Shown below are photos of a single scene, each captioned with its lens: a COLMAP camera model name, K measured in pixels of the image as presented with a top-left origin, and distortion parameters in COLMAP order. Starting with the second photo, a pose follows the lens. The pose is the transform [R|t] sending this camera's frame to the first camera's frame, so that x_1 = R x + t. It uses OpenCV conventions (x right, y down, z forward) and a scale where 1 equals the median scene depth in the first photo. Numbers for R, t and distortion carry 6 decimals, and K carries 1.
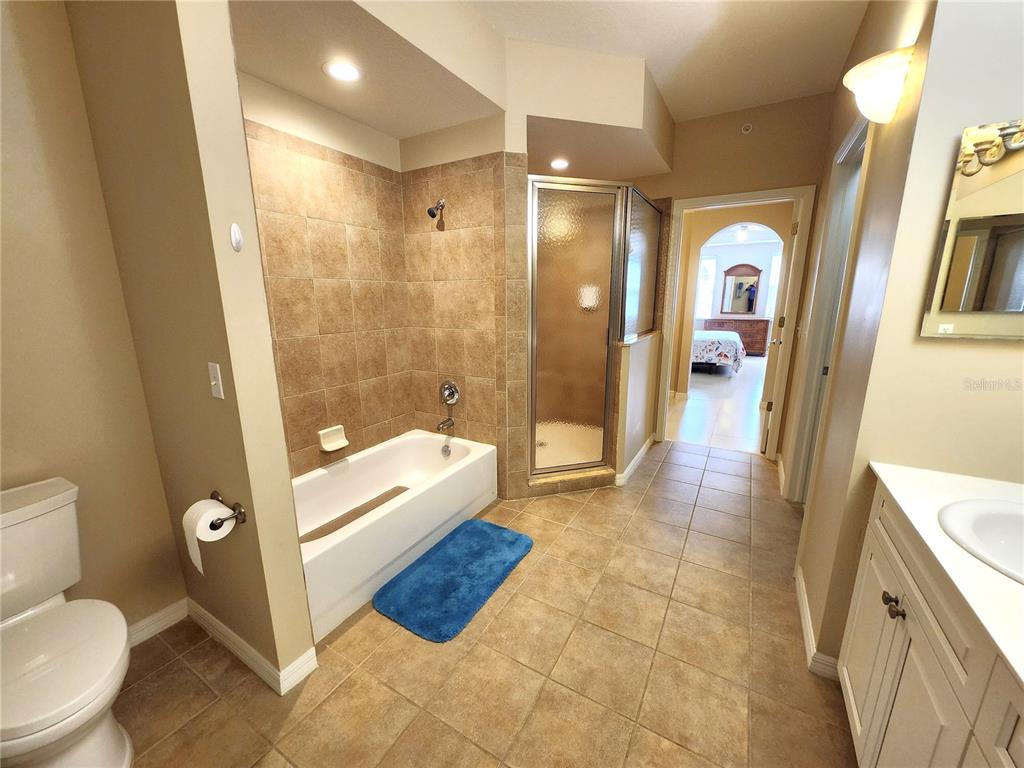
lens RADIAL K [[400.8, 0, 511.1], [0, 400.8, 386.3], [0, 0, 1]] dist [-0.002110, -0.000046]
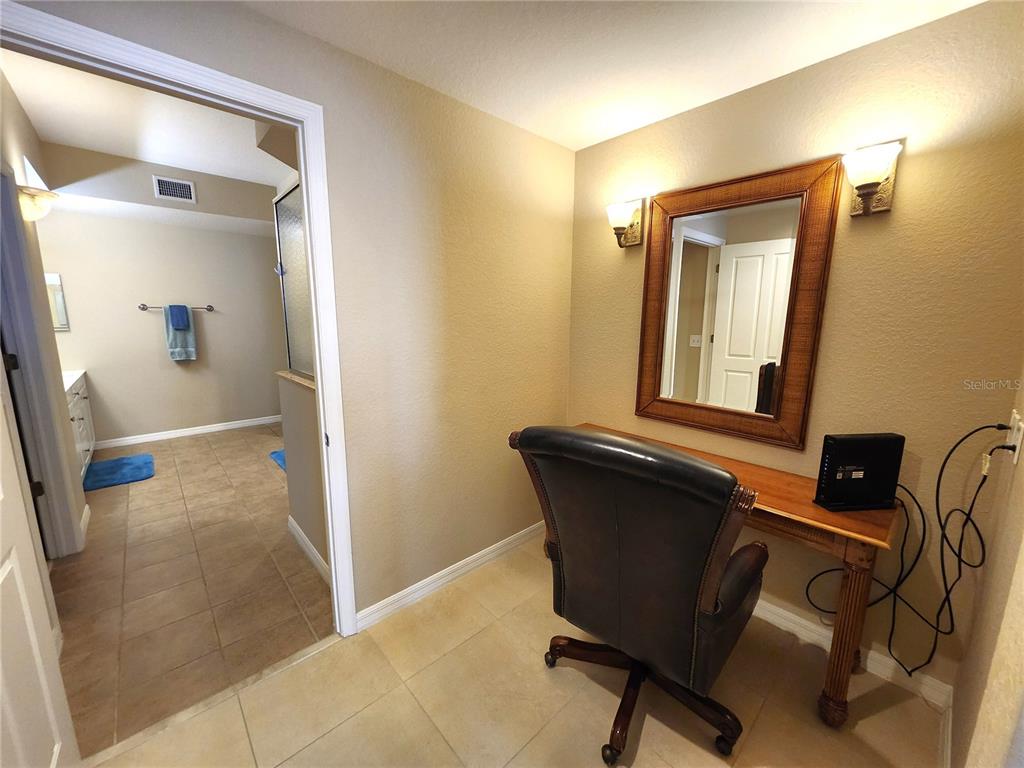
lens RADIAL K [[400.8, 0, 511.1], [0, 400.8, 386.3], [0, 0, 1]] dist [-0.002110, -0.000046]
pose [[-0.294967, 0.166656, -0.940861, 1.267778], [-0.214663, 0.947944, 0.235209, -0.513381], [0.931082, 0.271347, -0.243837, 2.174788]]
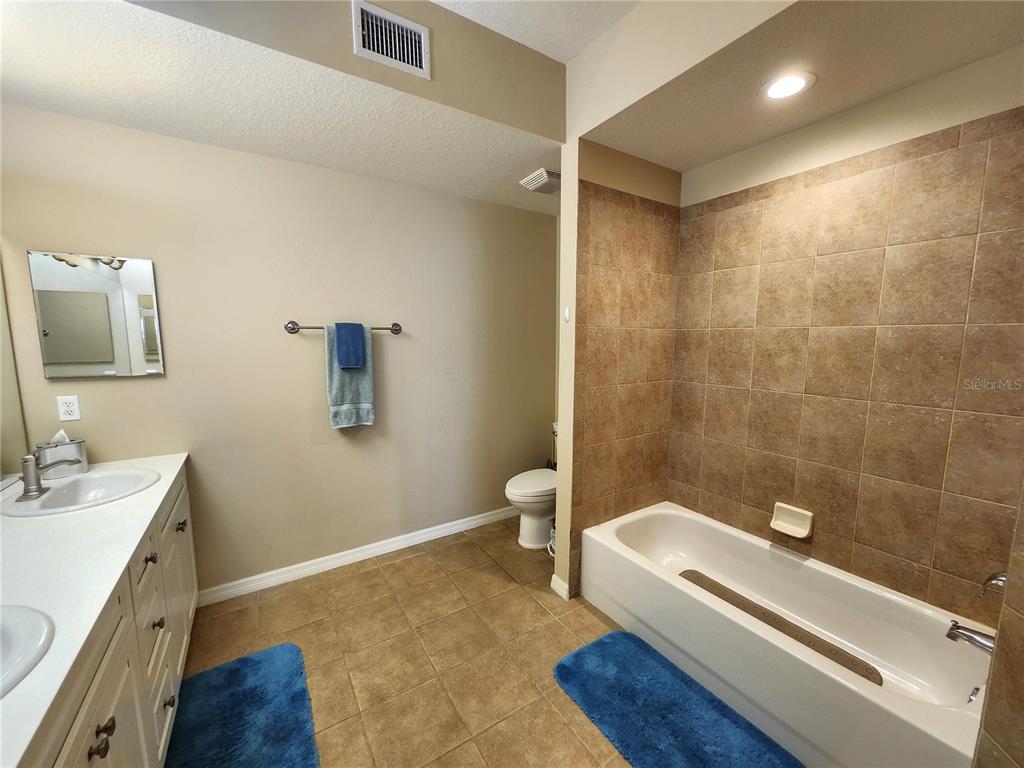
lens RADIAL K [[400.8, 0, 511.1], [0, 400.8, 386.3], [0, 0, 1]] dist [-0.002110, -0.000046]
pose [[-0.455051, 0.115345, -0.882963, 0.546960], [-0.191324, 0.955752, 0.223456, -0.220885], [0.869669, 0.270616, -0.412848, 0.844672]]
